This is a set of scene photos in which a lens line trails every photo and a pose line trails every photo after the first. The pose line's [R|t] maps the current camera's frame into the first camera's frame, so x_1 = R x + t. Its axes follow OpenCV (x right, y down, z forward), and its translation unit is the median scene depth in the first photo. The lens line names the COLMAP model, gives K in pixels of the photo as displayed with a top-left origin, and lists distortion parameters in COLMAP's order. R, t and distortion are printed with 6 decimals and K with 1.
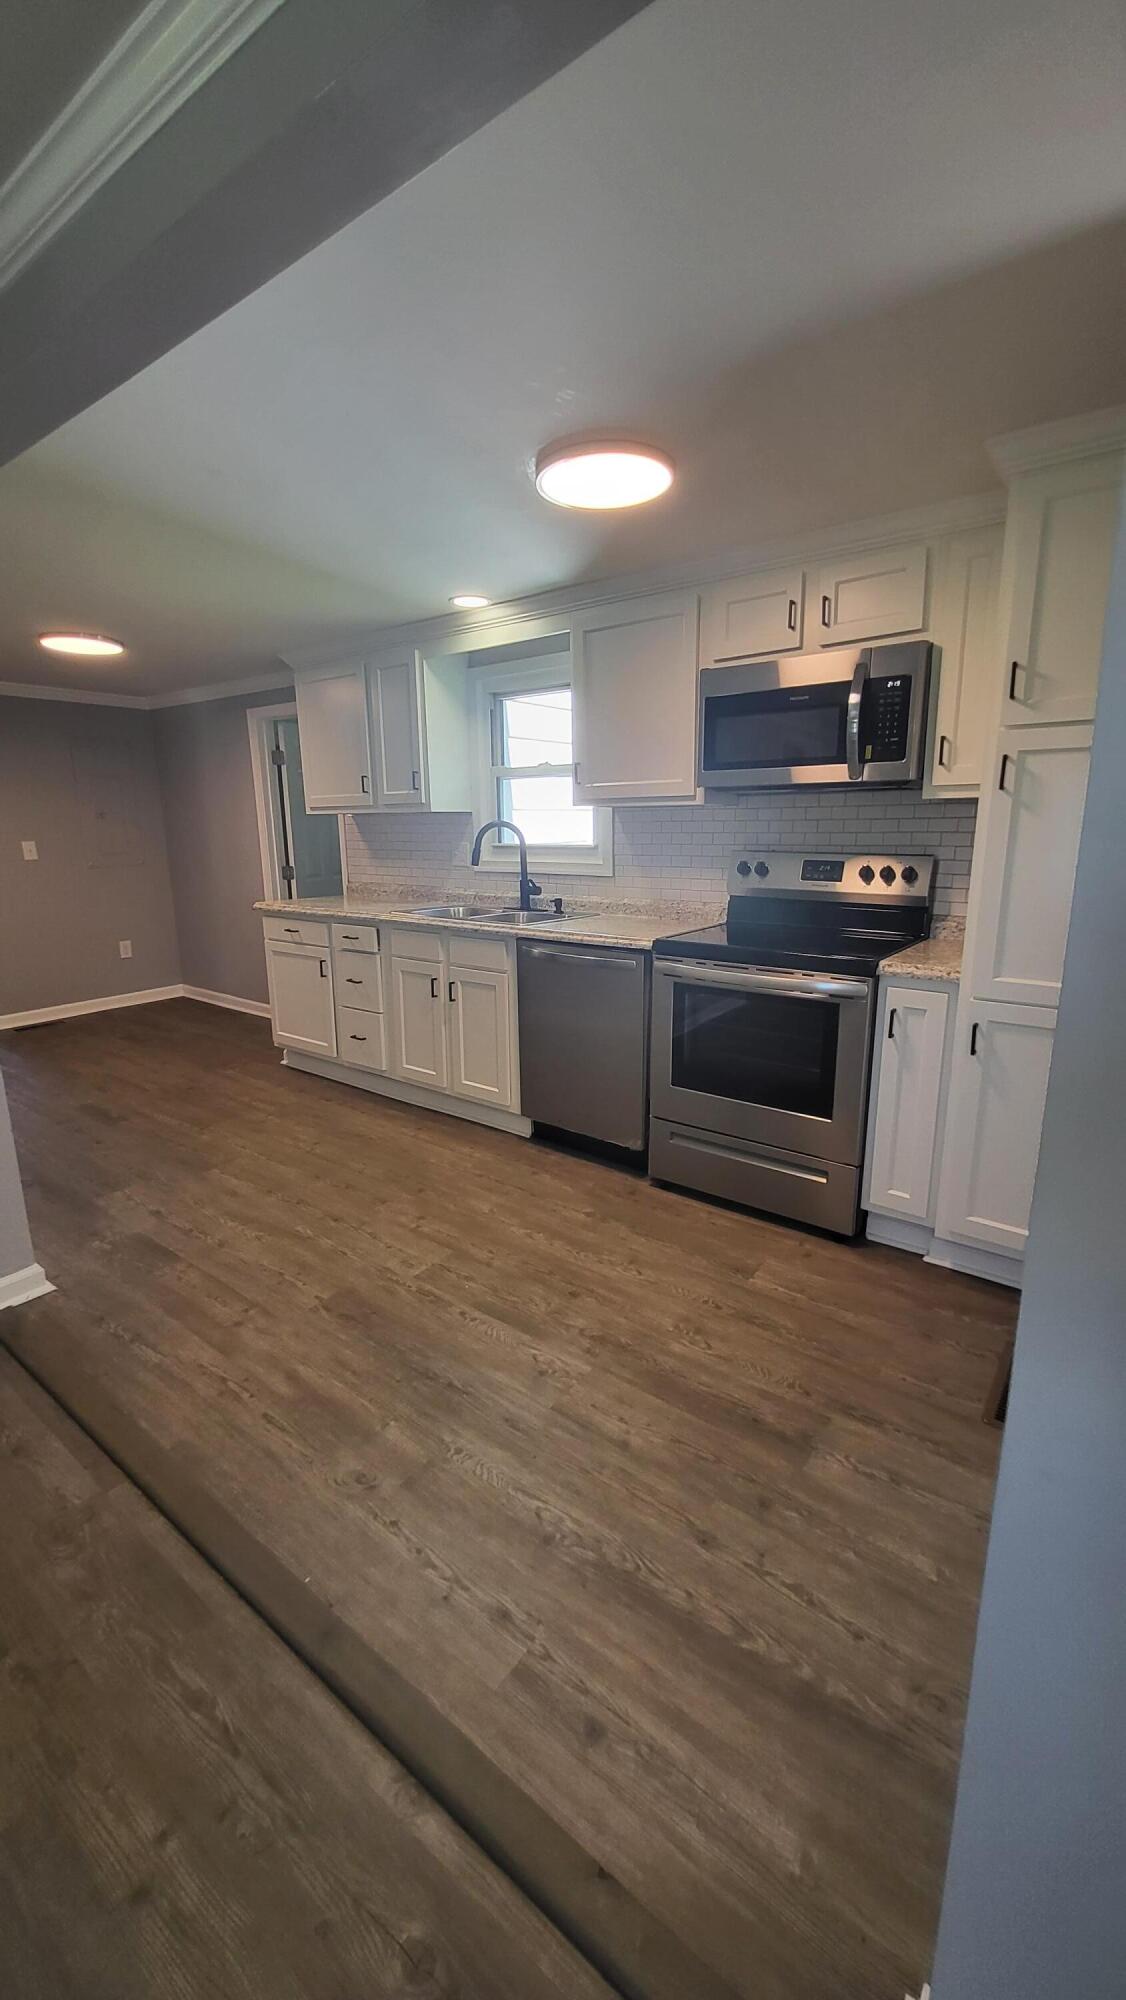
lens RADIAL K [[786.4, 0, 579.7], [0, 786.4, 1001.3], [0, 0, 1]] dist [-0.002634, -0.001464]
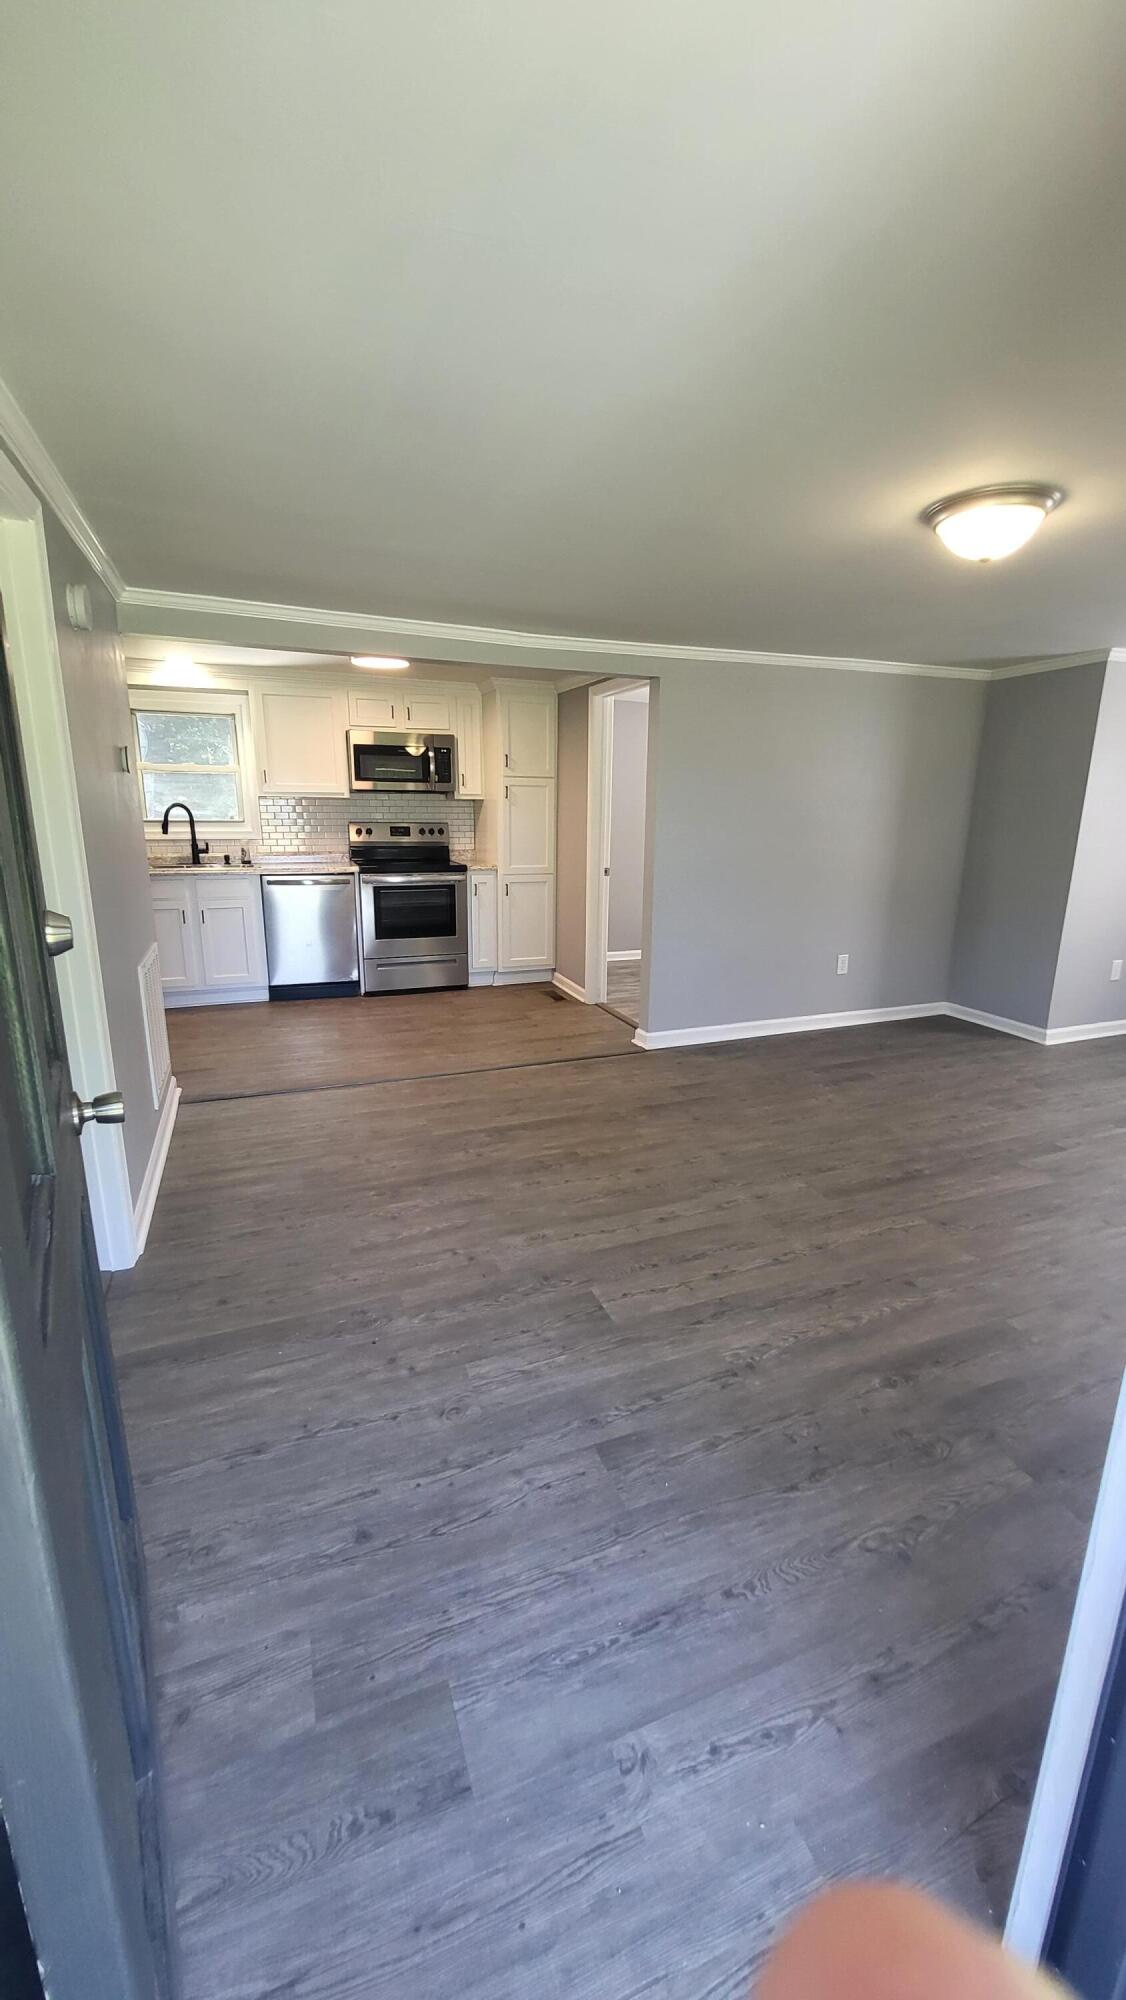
lens RADIAL K [[786.4, 0, 580.5], [0, 786.4, 1003.5], [0, 0, 1]] dist [-0.002634, -0.001464]
pose [[0.519296, -0.196899, 0.831603, -1.438236], [0.173678, 0.977104, 0.122896, 0.119964], [-0.836760, 0.080612, 0.541603, -0.554167]]
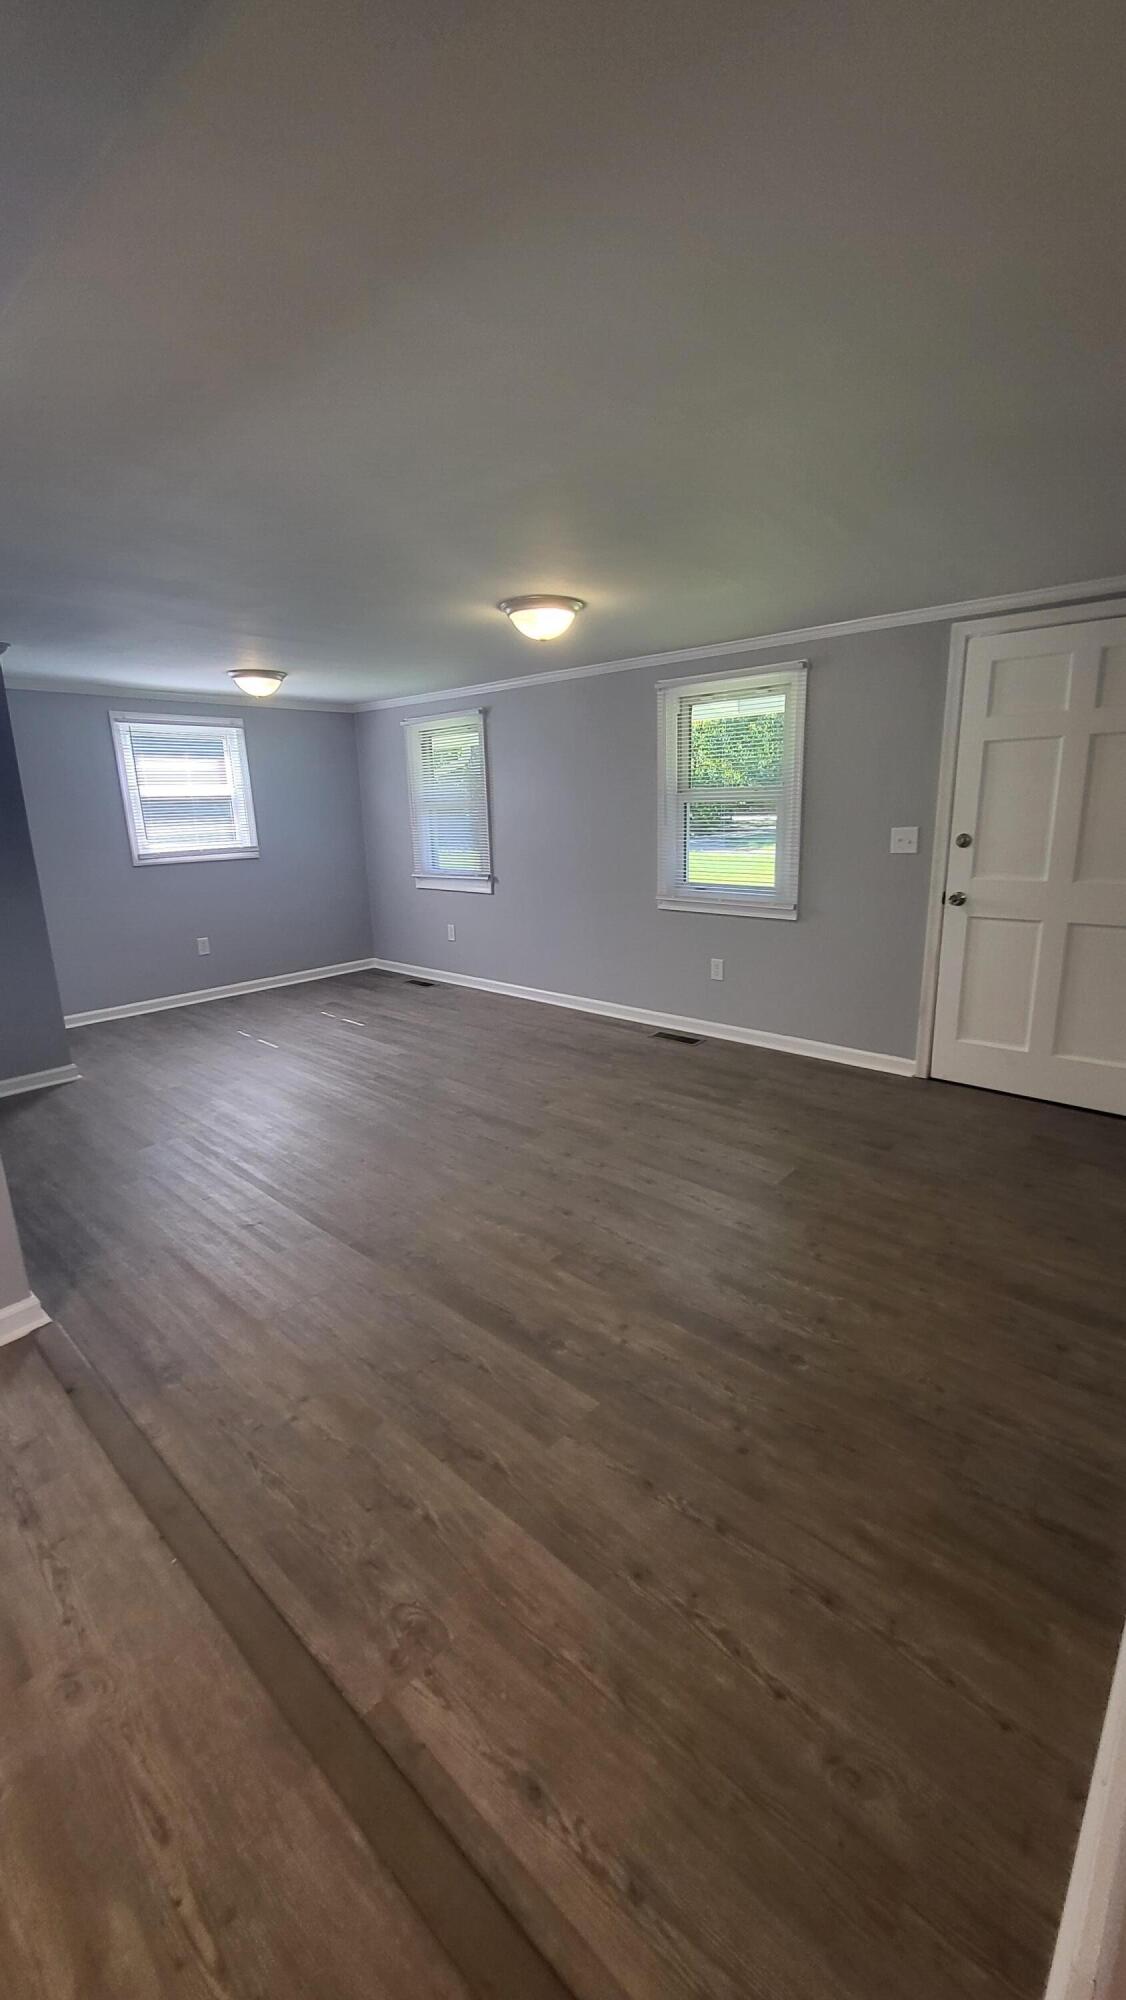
lens RADIAL K [[786.4, 0, 578.8], [0, 786.4, 996.2], [0, 0, 1]] dist [-0.002634, -0.001464]
pose [[-0.995895, 0.010985, 0.089847, -0.562202], [0.050045, 0.893923, 0.445418, -0.222850], [-0.075424, 0.448086, -0.890803, 0.879413]]
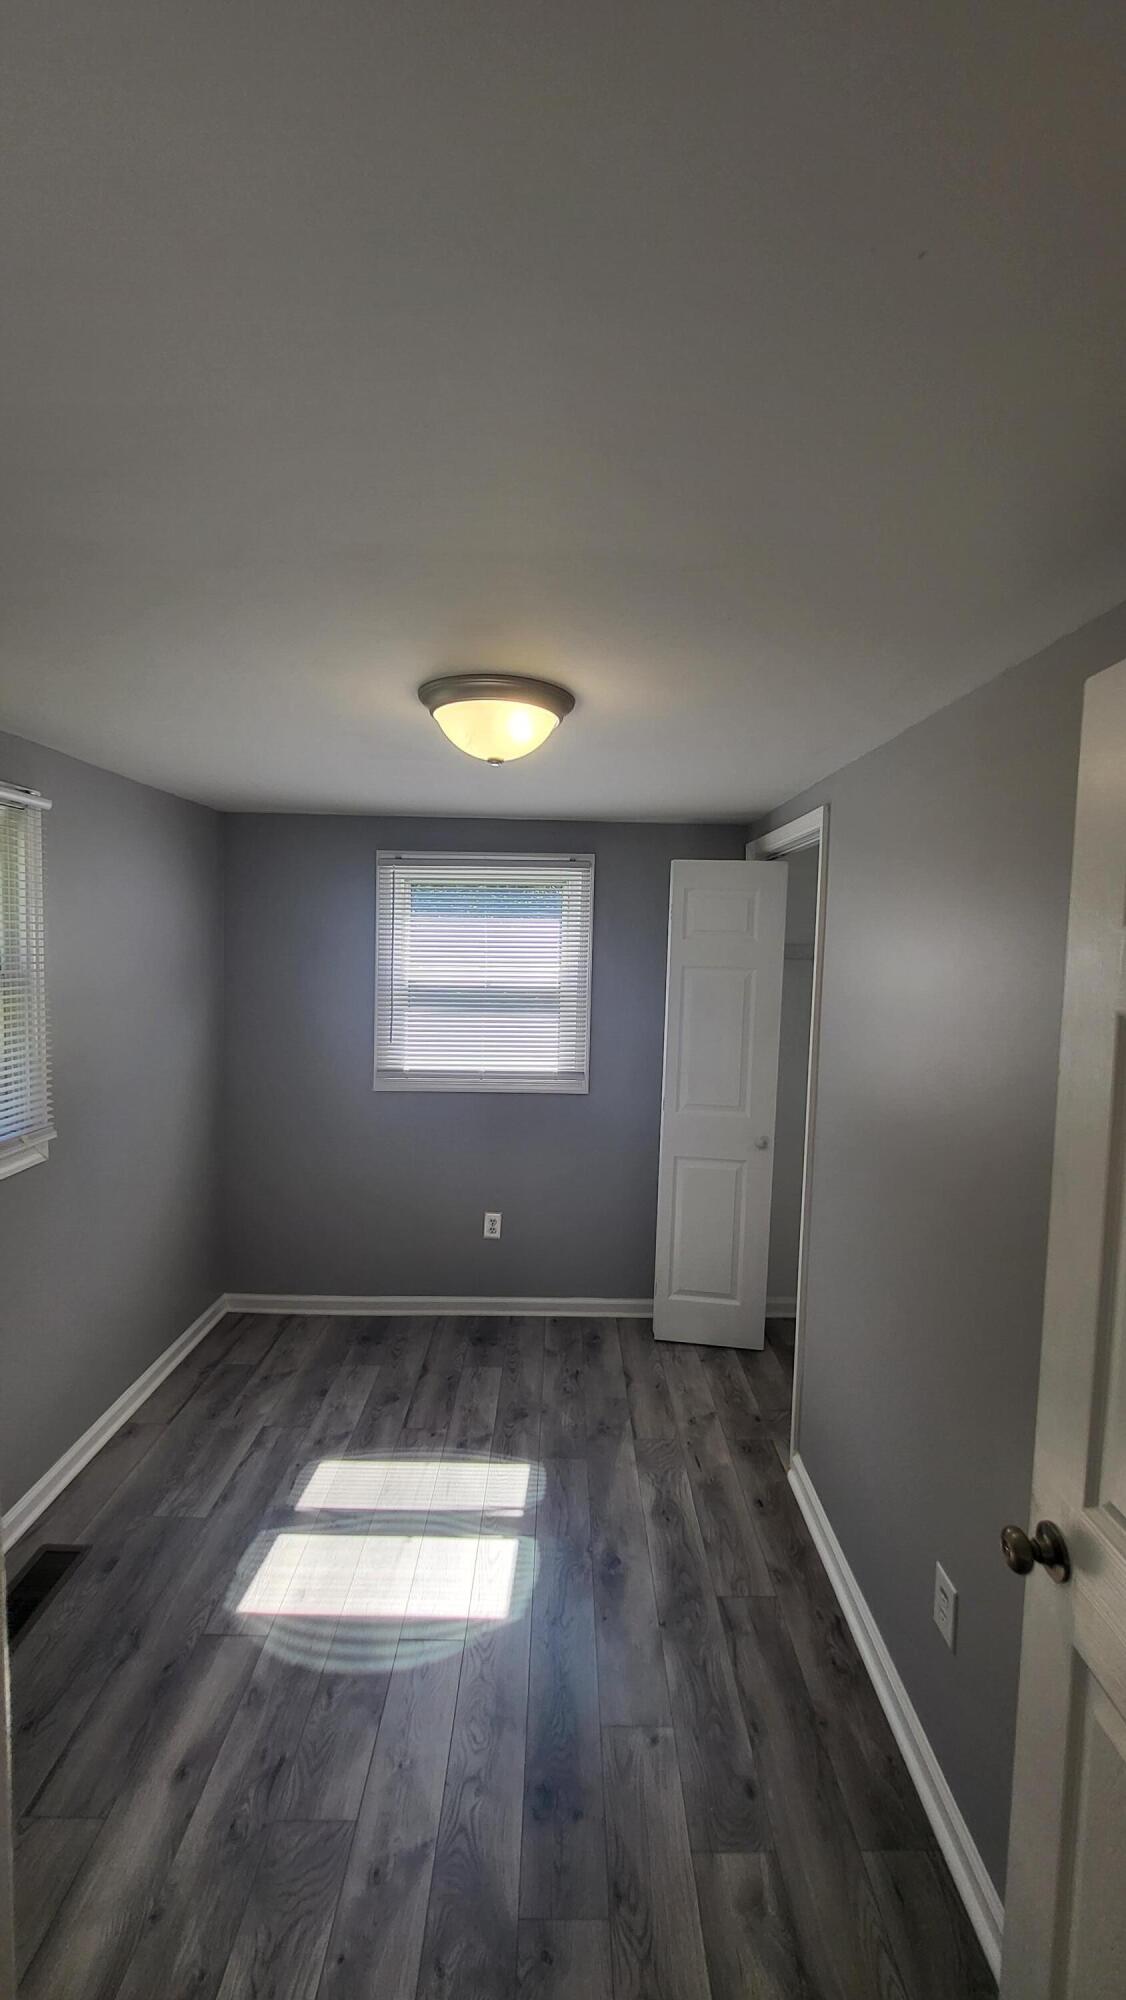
lens RADIAL K [[786.4, 0, 577.6], [0, 786.4, 994.0], [0, 0, 1]] dist [-0.002634, -0.001464]
pose [[-0.602218, -0.051131, 0.796693, -0.414393], [0.157328, 0.970775, 0.181228, 0.012755], [-0.782676, 0.234480, -0.576574, -0.632192]]
